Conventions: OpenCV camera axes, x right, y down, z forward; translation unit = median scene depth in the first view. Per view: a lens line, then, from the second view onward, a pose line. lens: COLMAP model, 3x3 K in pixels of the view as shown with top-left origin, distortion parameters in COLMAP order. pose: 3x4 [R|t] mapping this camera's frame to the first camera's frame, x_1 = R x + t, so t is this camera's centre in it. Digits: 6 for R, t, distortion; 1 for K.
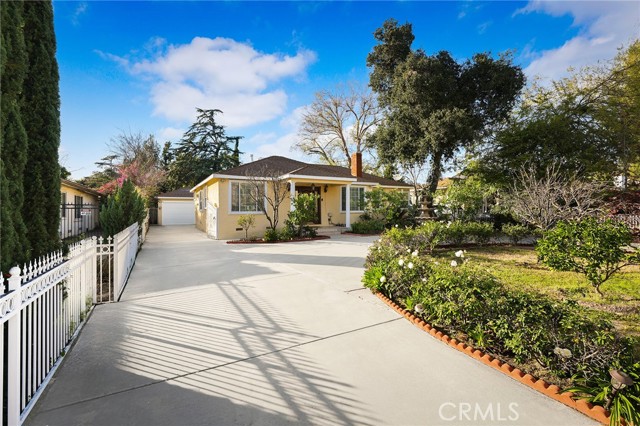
lens RADIAL K [[303.3, 0, 316.8], [0, 303.3, 209.1], [0, 0, 1]] dist [-0.002621, 0.000105]
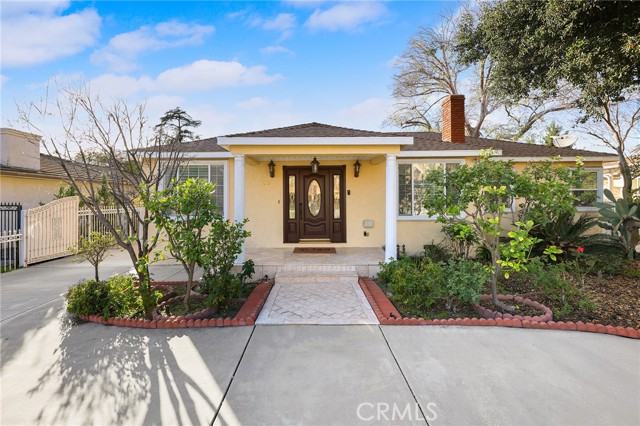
lens RADIAL K [[254.1, 0, 318.3], [0, 254.1, 193.7], [0, 0, 1]] dist [0.000236, 0.000005]
pose [[0.868198, -0.007256, -0.496164, 0.163890], [0.004915, 0.999970, -0.006023, -0.024685], [0.496193, 0.002791, 0.868208, 0.586027]]
